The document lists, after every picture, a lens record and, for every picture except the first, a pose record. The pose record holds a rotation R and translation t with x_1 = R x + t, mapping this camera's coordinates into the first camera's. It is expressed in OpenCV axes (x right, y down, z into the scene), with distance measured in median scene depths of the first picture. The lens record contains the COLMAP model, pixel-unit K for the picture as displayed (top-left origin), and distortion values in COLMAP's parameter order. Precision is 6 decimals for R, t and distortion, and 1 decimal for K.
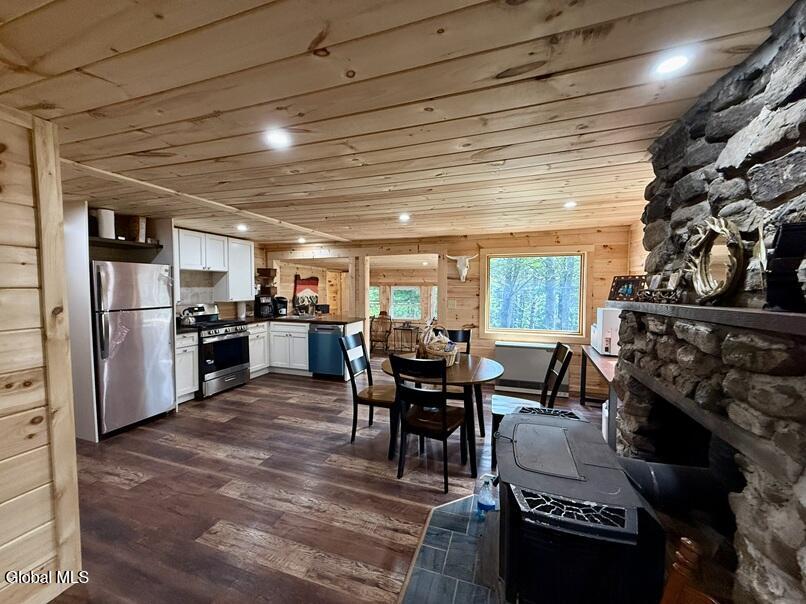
lens RADIAL K [[321.4, 0, 400.5], [0, 321.4, 302.1], [0, 0, 1]] dist [0.001475, 0.000143]
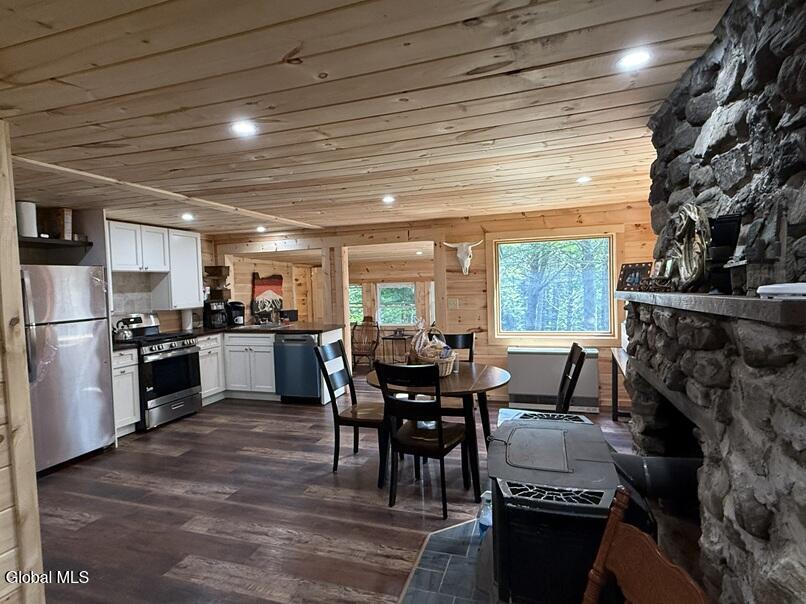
lens RADIAL K [[437.5, 0, 397.5], [0, 437.5, 303.4], [0, 0, 1]] dist [-0.002001, 0.000554]
pose [[0.999338, -0.034011, 0.012896, 0.015465], [0.034042, 0.999418, -0.002195, 0.008105], [-0.012814, 0.002632, 0.999914, -0.158754]]
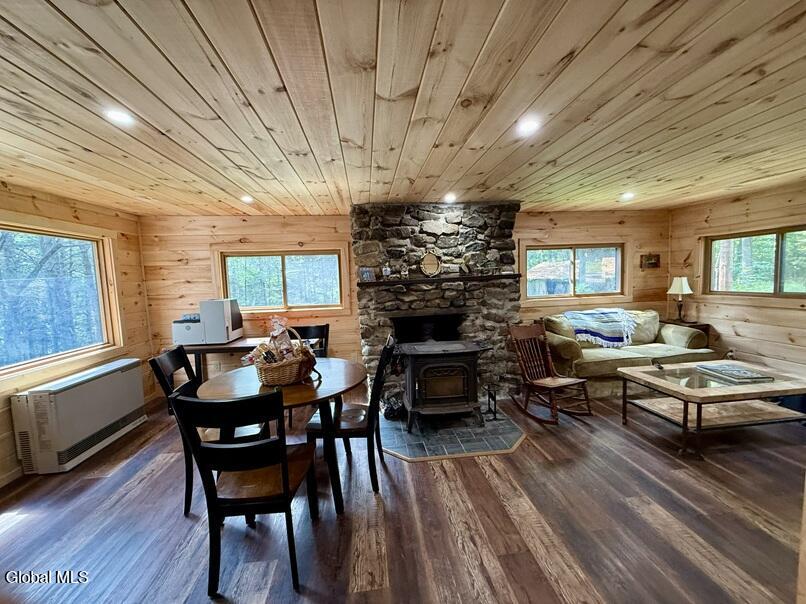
lens RADIAL K [[321.4, 0, 401.9], [0, 321.4, 302.5], [0, 0, 1]] dist [0.001475, 0.000143]
pose [[-0.430264, -0.056484, 0.900934, -0.736721], [0.076214, 0.992204, 0.098604, -0.039570], [-0.899480, 0.111089, -0.422605, 1.168175]]
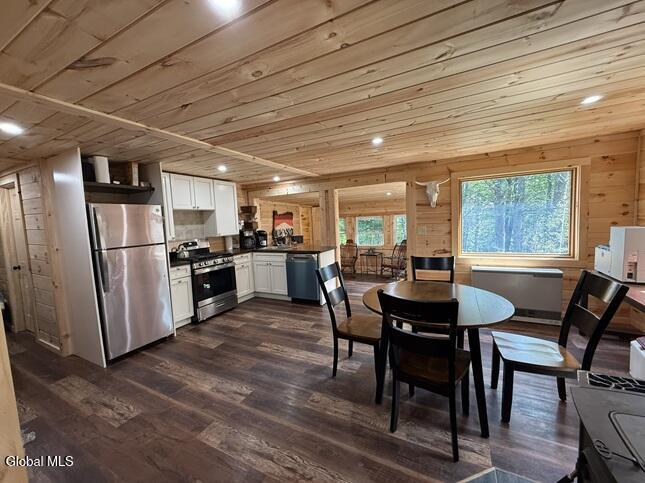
lens RADIAL K [[257.2, 0, 320.9], [0, 257.2, 241.0], [0, 0, 1]] dist [0.001475, 0.000143]
pose [[0.988532, -0.036444, -0.146546, -0.069283], [0.041476, 0.998645, 0.031427, 0.002824], [0.145202, -0.037145, 0.988704, 0.283066]]
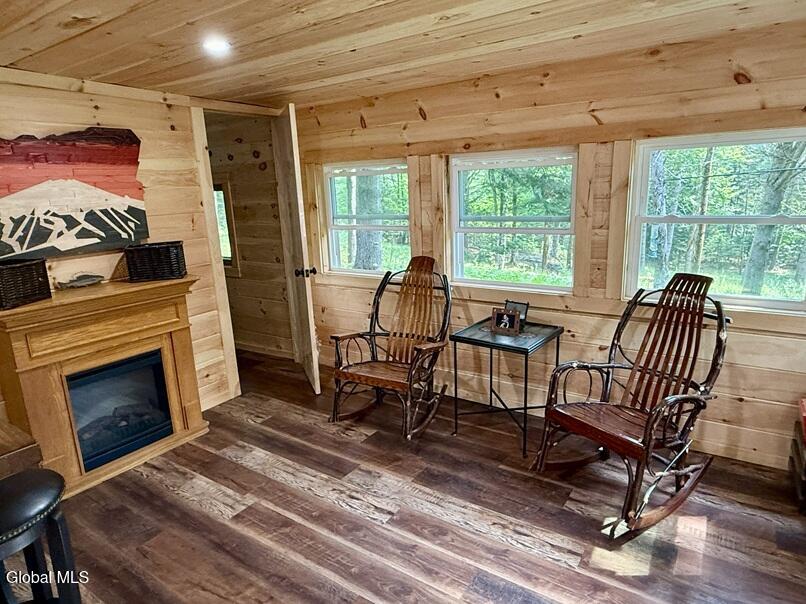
lens RADIAL K [[498.1, 0, 397.5], [0, 498.1, 302.2], [0, 0, 1]] dist [0.001272, 0.003951]
pose [[0.964842, 0.016569, -0.262306, 0.110997], [0.035002, 0.981021, 0.190716, -0.042476], [0.260488, -0.193193, 0.945951, 1.978741]]
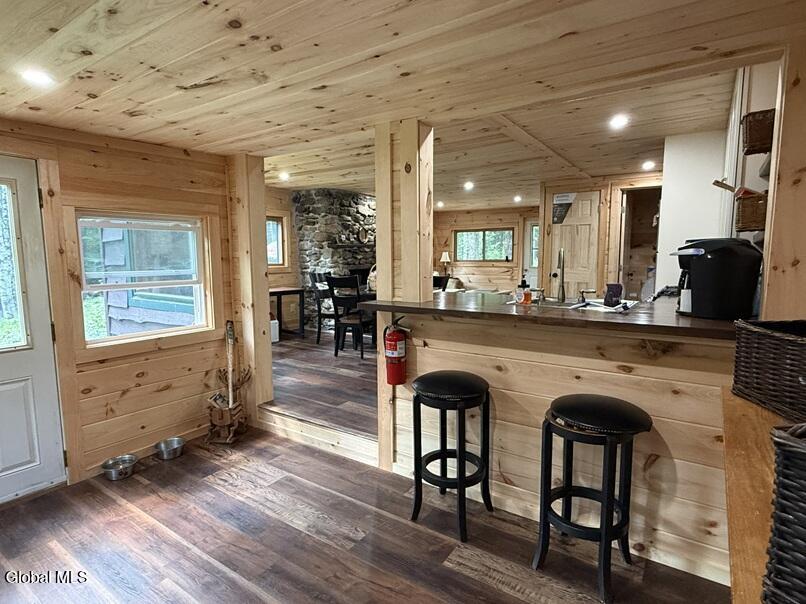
lens RADIAL K [[437.5, 0, 405.6], [0, 437.5, 300.9], [0, 0, 1]] dist [-0.002001, 0.000554]
pose [[-0.964518, -0.025270, 0.262803, -0.550659], [0.014786, 0.988676, 0.149332, -0.053887], [-0.263601, 0.147920, -0.953223, 3.115403]]
